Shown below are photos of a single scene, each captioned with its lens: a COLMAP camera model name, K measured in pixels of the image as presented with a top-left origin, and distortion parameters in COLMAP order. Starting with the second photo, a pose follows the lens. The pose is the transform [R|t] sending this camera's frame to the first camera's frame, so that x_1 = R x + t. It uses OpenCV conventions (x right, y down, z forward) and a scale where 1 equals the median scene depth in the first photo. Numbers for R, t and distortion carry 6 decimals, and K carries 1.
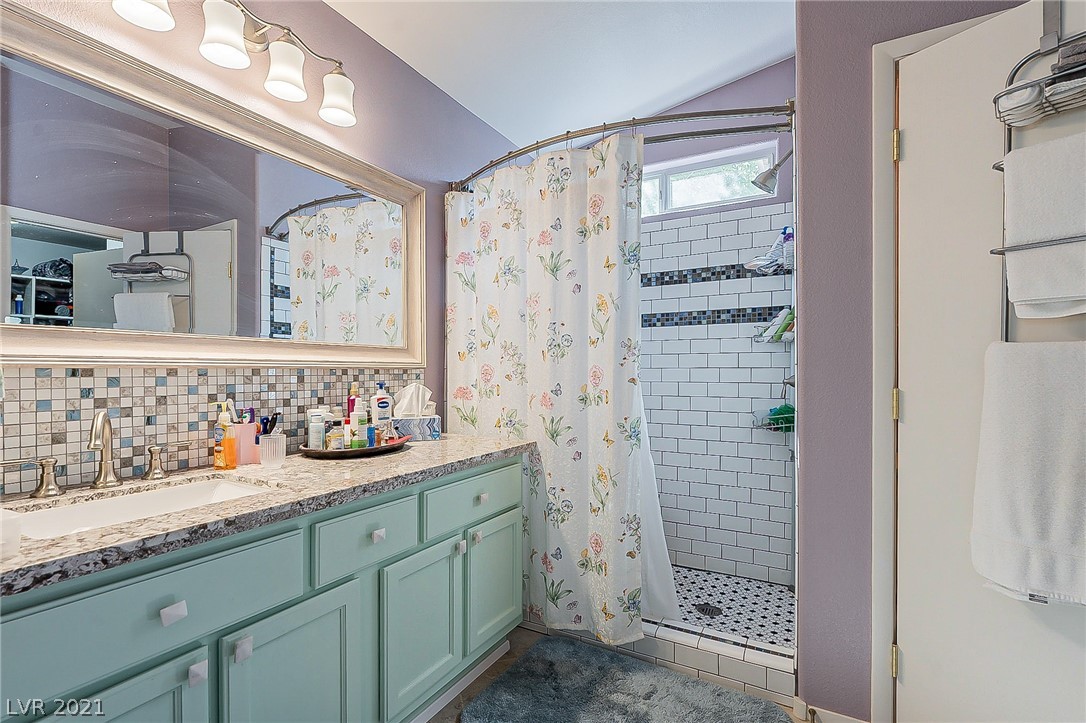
lens RADIAL K [[494.4, 0, 541.9], [0, 494.4, 366.3], [0, 0, 1]] dist [-0.007628, 0.002497]
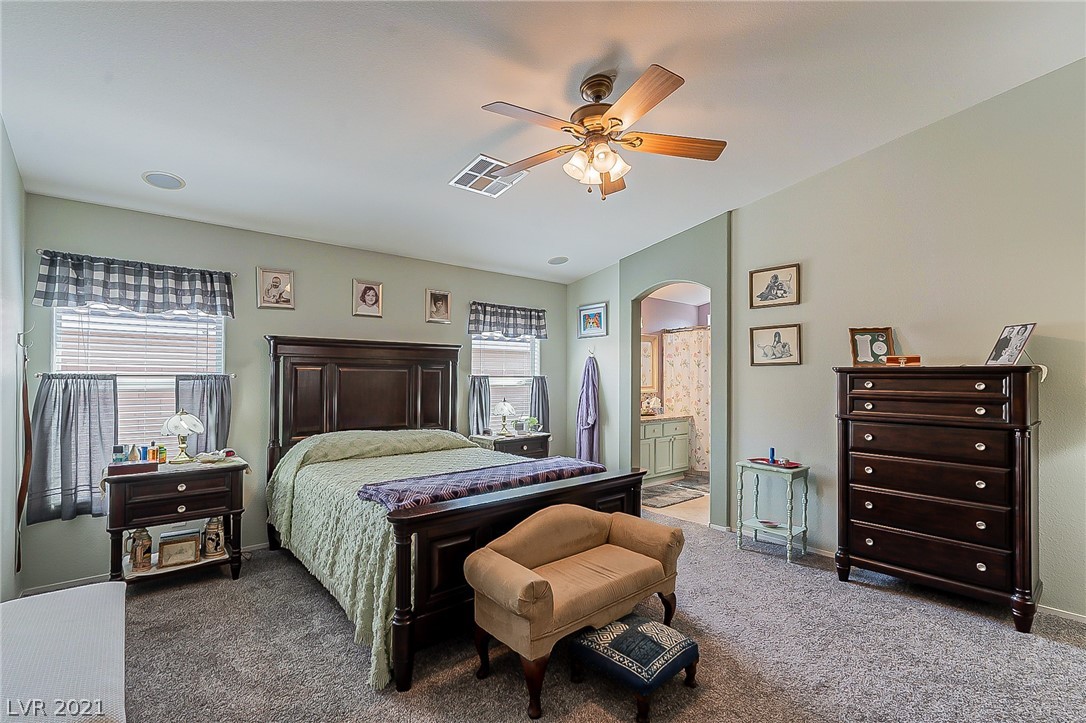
lens RADIAL K [[494.4, 0, 540.4], [0, 494.4, 369.9], [0, 0, 1]] dist [-0.007628, 0.002497]
pose [[0.940853, 0.002969, -0.338802, 0.143557], [-0.004459, 0.999984, -0.003620, -0.136076], [0.338785, 0.004917, 0.940851, -2.423060]]
